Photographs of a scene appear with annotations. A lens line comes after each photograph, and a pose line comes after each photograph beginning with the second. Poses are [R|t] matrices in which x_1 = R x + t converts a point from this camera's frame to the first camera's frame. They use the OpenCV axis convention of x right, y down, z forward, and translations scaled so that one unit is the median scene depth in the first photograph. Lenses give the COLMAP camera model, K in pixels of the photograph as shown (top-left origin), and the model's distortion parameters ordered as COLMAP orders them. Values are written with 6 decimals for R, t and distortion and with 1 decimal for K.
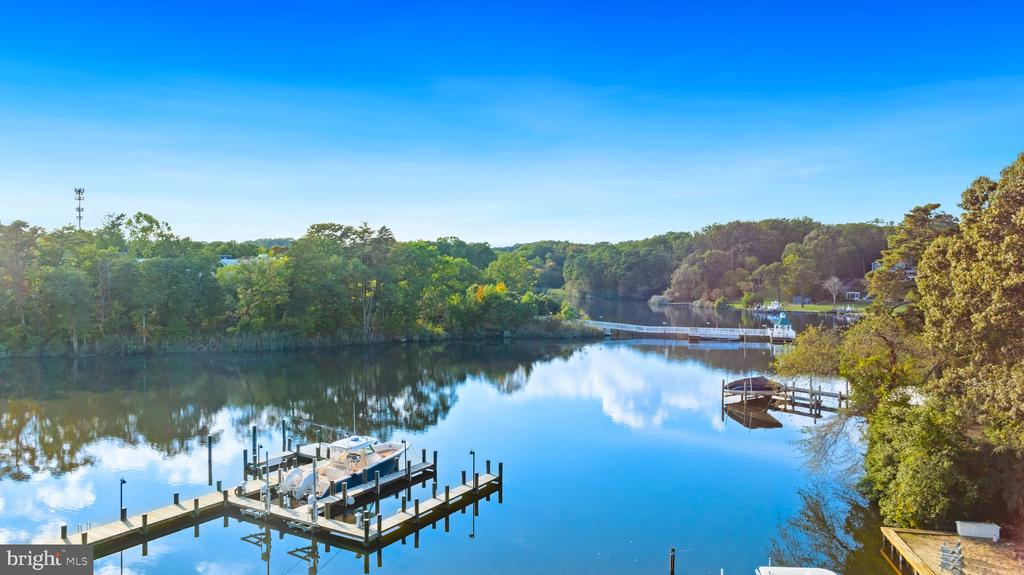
lens RADIAL K [[730.2, 0, 515.0], [0, 730.2, 286.4], [0, 0, 1]] dist [-0.026340, 0.027001]
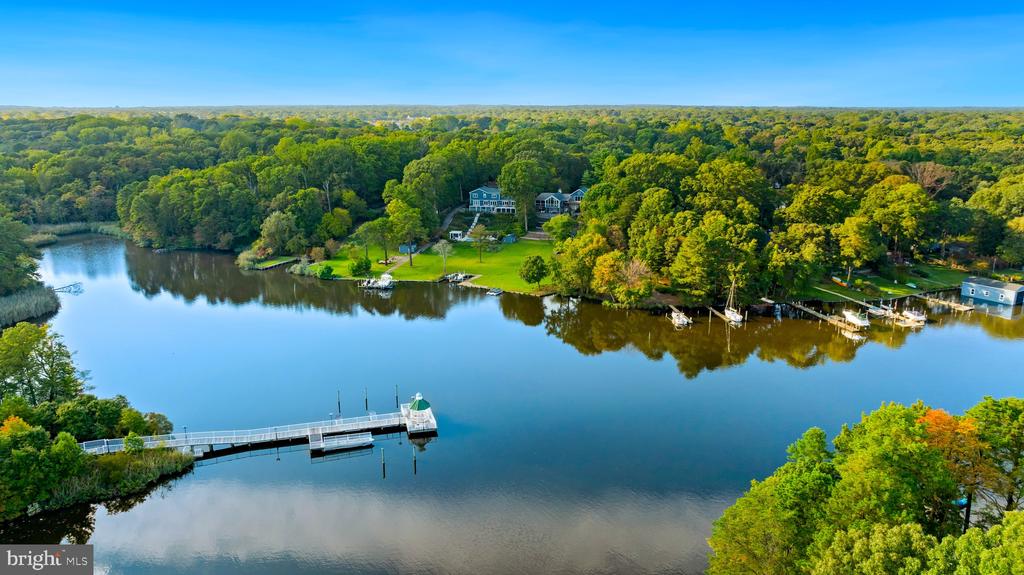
lens RADIAL K [[730.2, 0, 509.4], [0, 730.2, 286.3], [0, 0, 1]] dist [-0.026340, 0.027001]
pose [[0.852705, -0.132231, 0.505380, 0.023870], [0.019375, 0.974773, 0.222357, -0.125228], [-0.522034, -0.179813, 0.833755, 0.130065]]
